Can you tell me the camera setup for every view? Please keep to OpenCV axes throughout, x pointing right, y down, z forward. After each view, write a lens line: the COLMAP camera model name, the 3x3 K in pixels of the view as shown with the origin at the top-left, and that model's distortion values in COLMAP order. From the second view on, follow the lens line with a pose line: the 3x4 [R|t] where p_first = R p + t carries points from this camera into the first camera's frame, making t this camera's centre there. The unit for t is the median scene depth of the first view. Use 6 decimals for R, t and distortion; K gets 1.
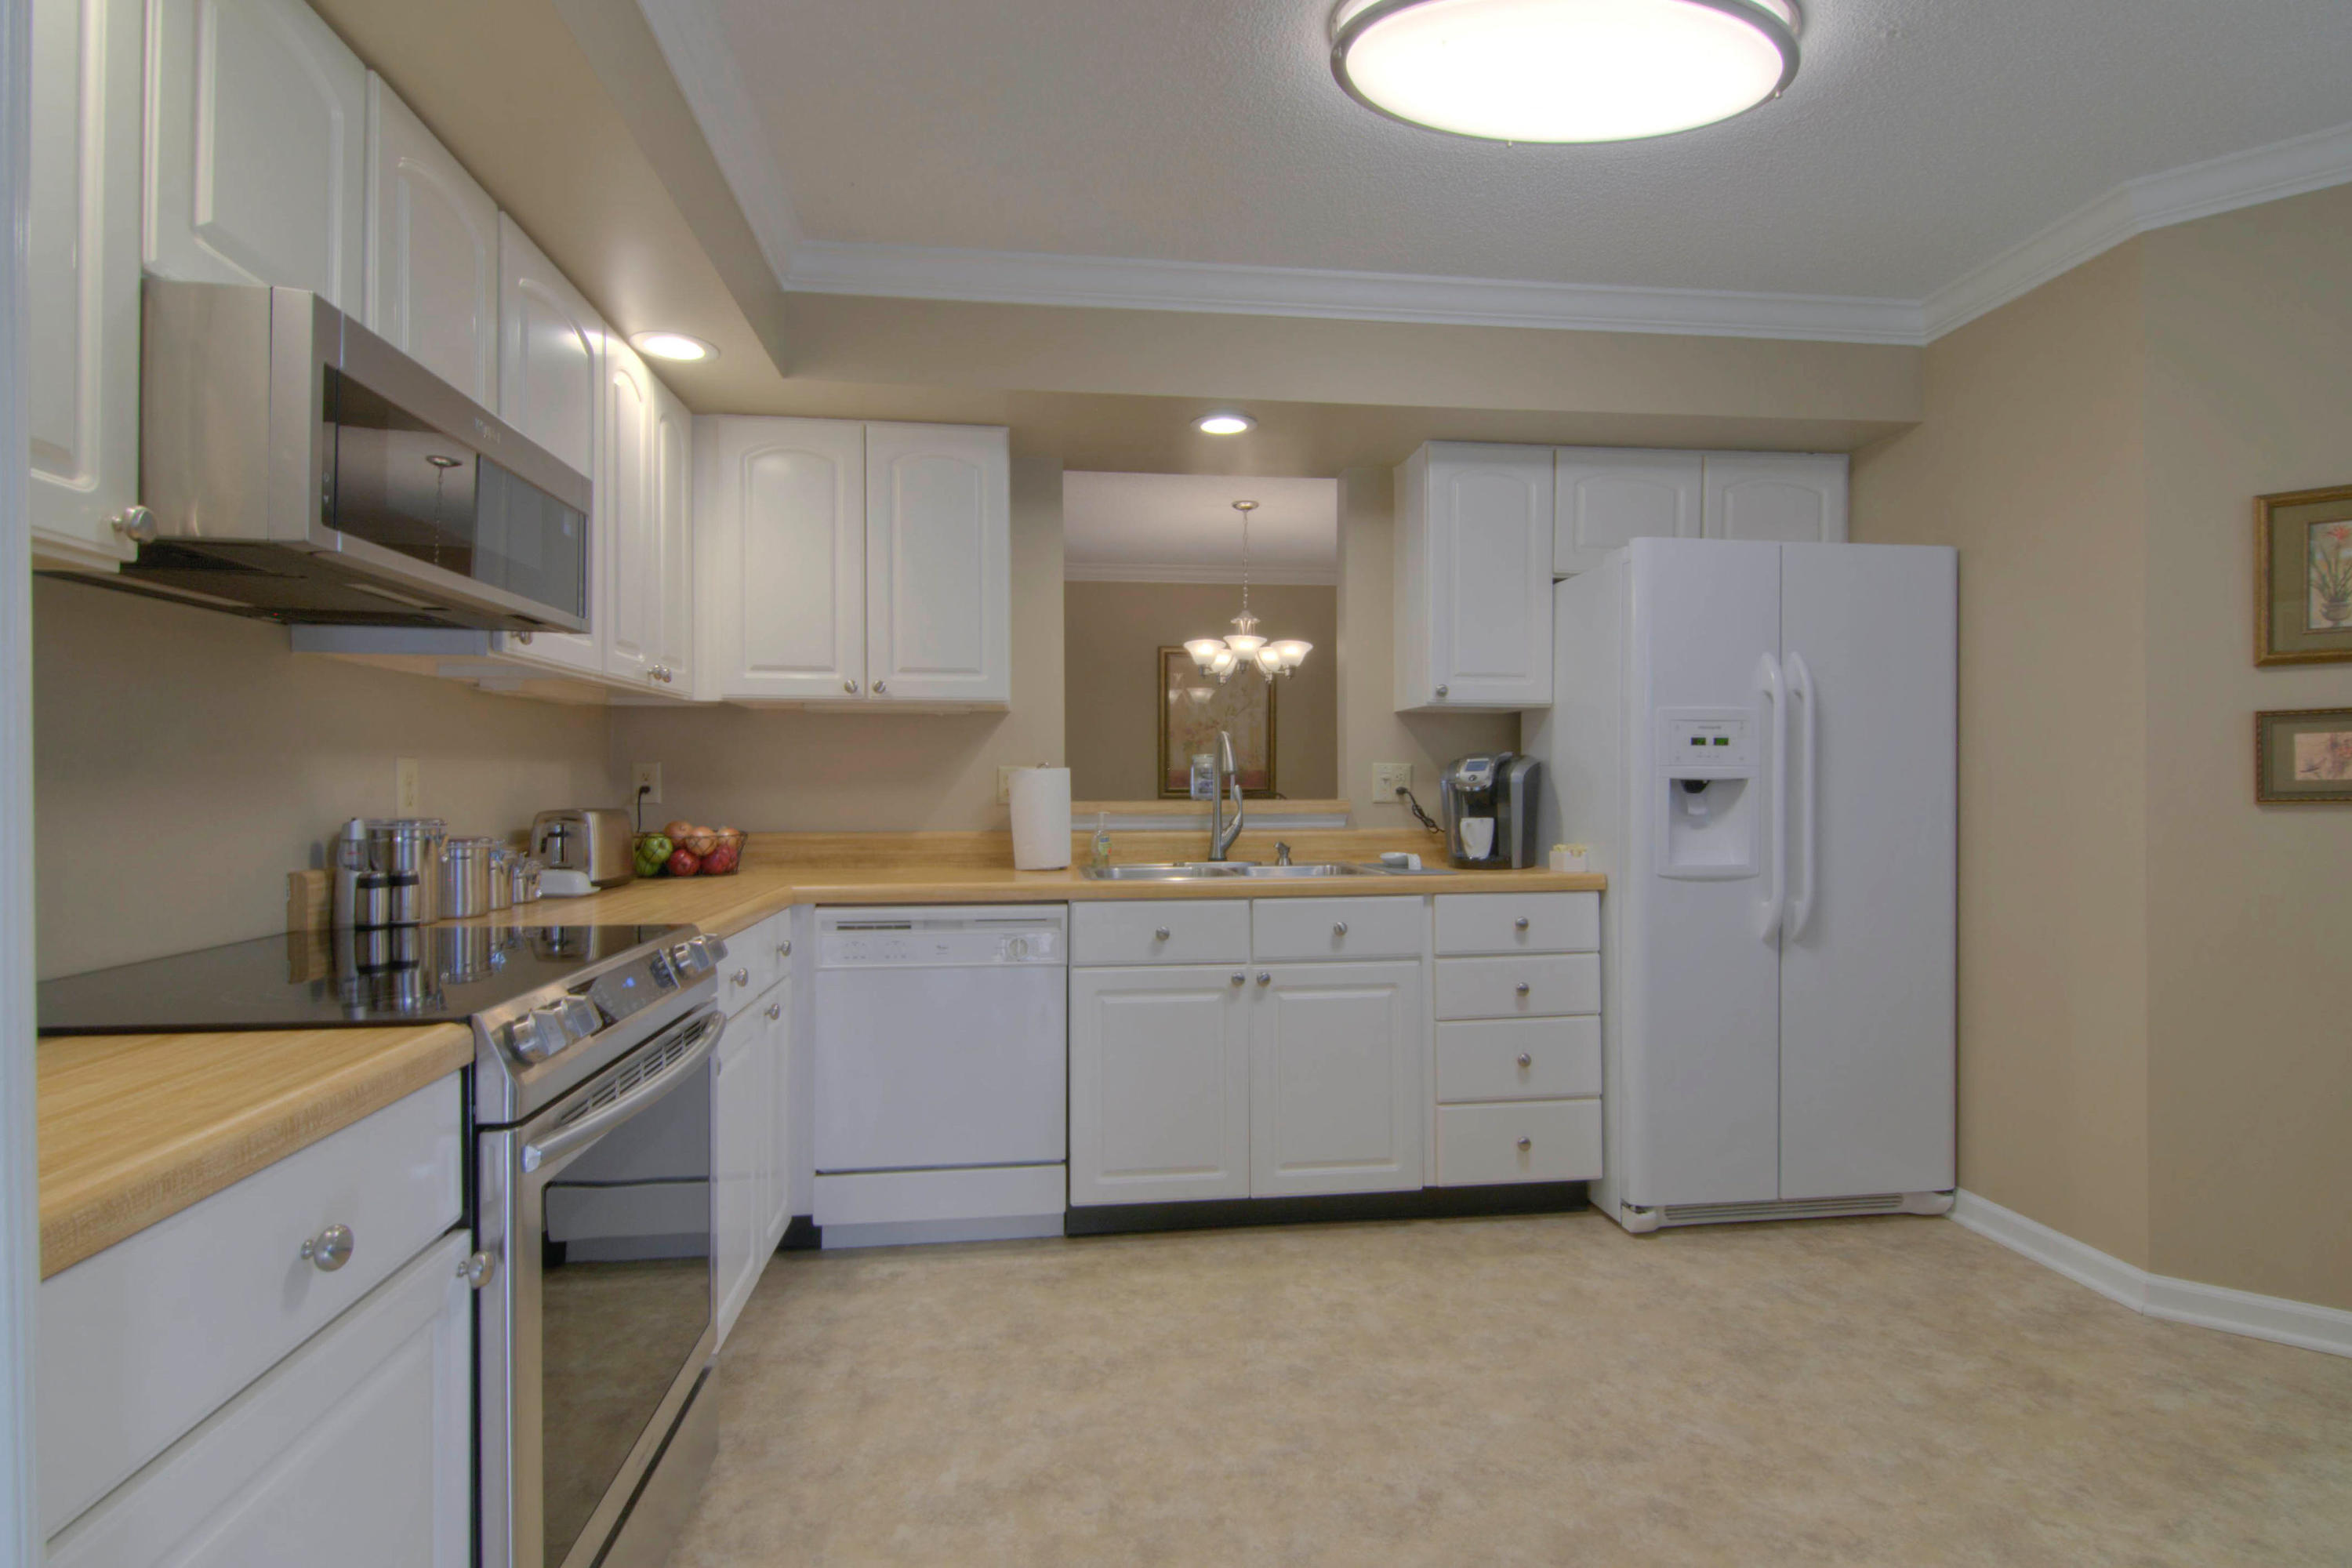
lens RADIAL K [[1107.7, 0, 1210.4], [0, 1107.7, 786.9], [0, 0, 1]] dist [0.007271, -0.010649]
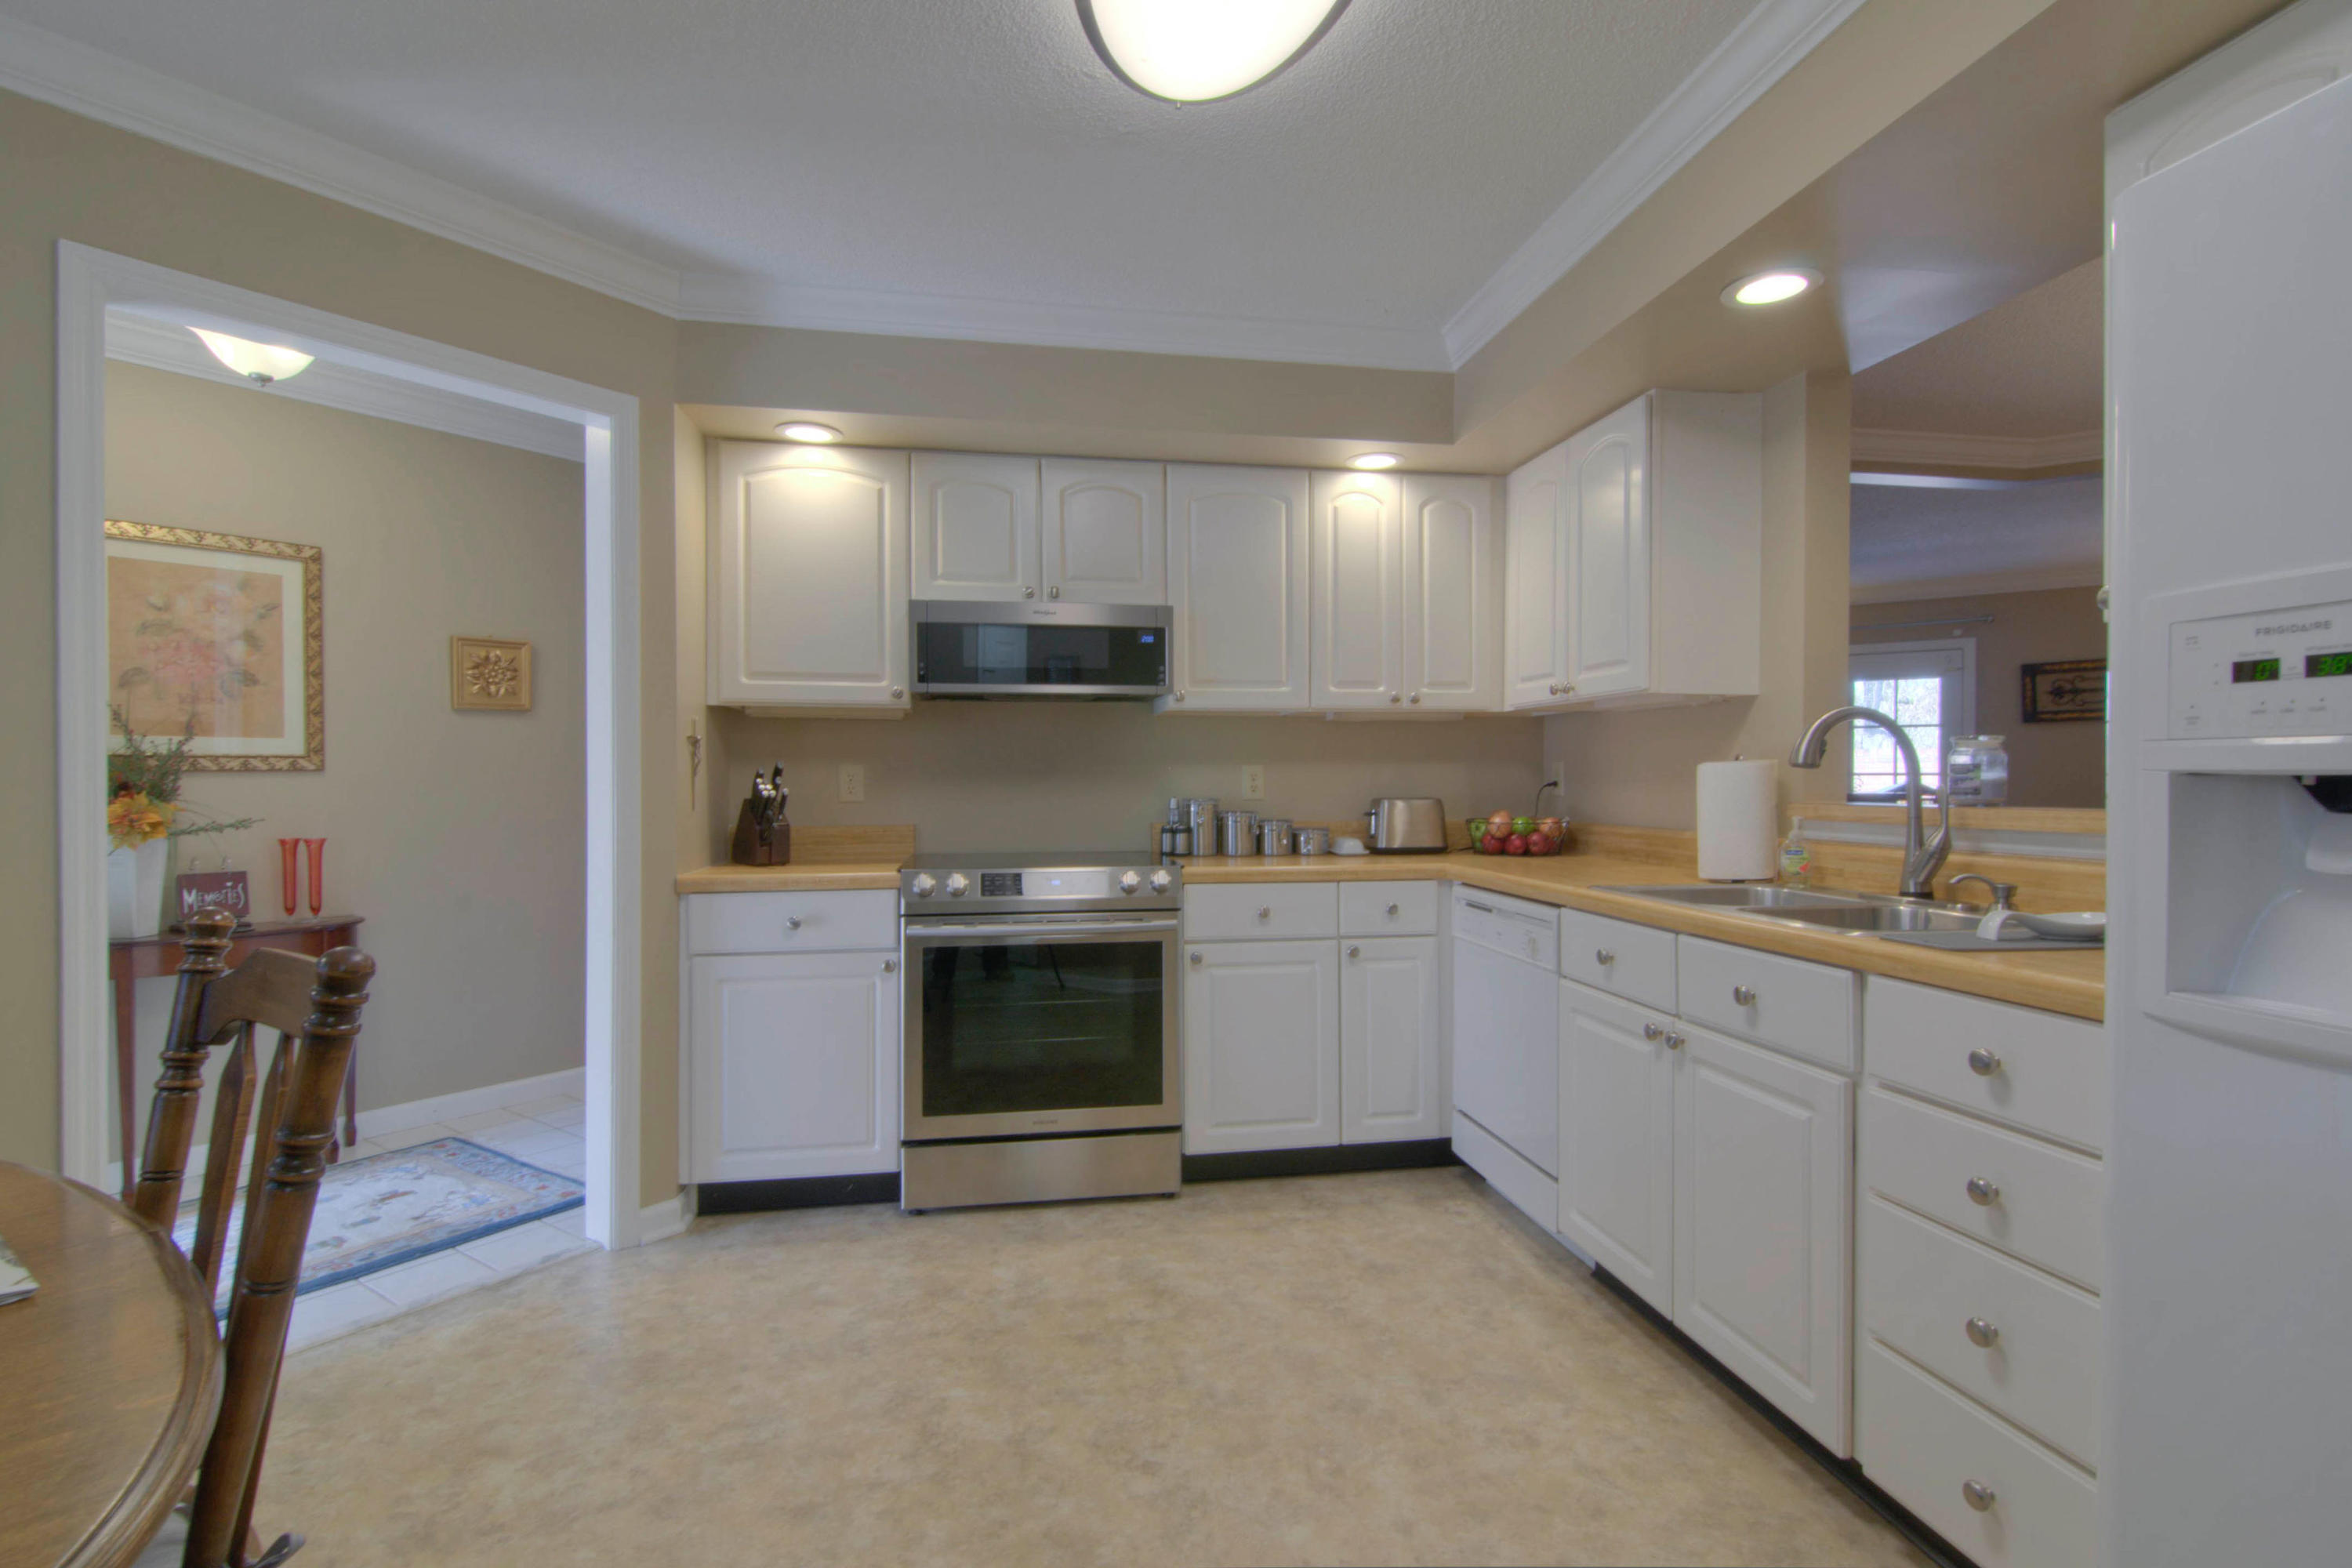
lens RADIAL K [[1105.9, 0, 1169.7], [0, 1105.9, 785.0], [0, 0, 1]] dist [0.002309, -0.011121]
pose [[0.035283, 0.007866, -0.999346, 0.786349], [-0.002454, 0.999967, 0.007784, -0.005251], [0.999374, 0.002178, 0.035301, 0.628003]]
